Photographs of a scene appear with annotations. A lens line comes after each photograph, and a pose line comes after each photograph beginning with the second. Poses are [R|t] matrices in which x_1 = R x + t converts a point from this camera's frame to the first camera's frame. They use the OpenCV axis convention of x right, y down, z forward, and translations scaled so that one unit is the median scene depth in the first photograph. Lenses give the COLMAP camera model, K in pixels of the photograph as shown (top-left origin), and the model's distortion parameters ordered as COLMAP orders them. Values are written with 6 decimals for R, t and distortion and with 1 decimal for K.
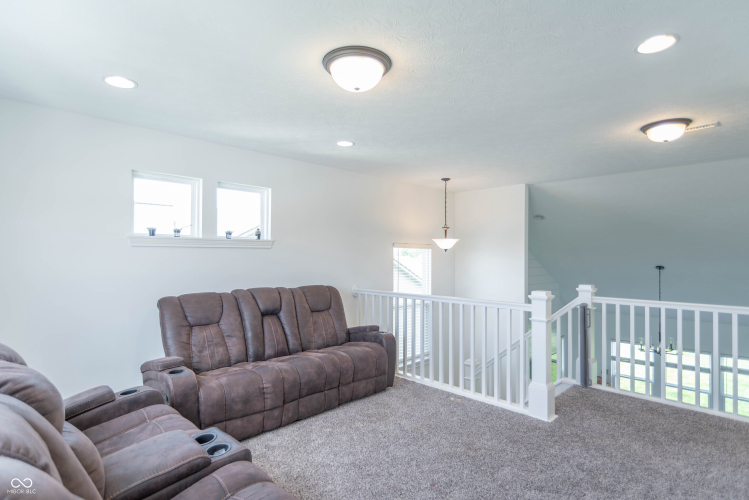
lens RADIAL K [[385.1, 0, 373.4], [0, 385.1, 251.1], [0, 0, 1]] dist [-0.001524, -0.000417]
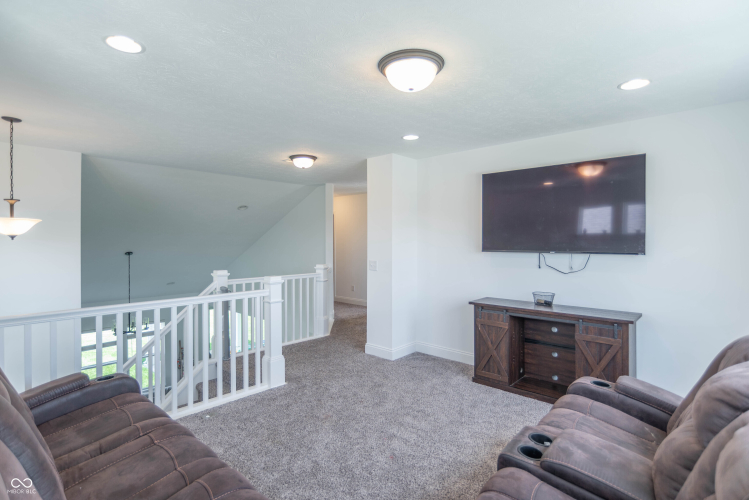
lens RADIAL K [[385.1, 0, 373.0], [0, 385.1, 246.0], [0, 0, 1]] dist [-0.001524, -0.000417]
pose [[-0.039088, -0.021368, 0.999007, -0.584566], [-0.009283, 0.999736, 0.021021, -0.008876], [-0.999193, -0.008452, -0.039276, 0.617992]]
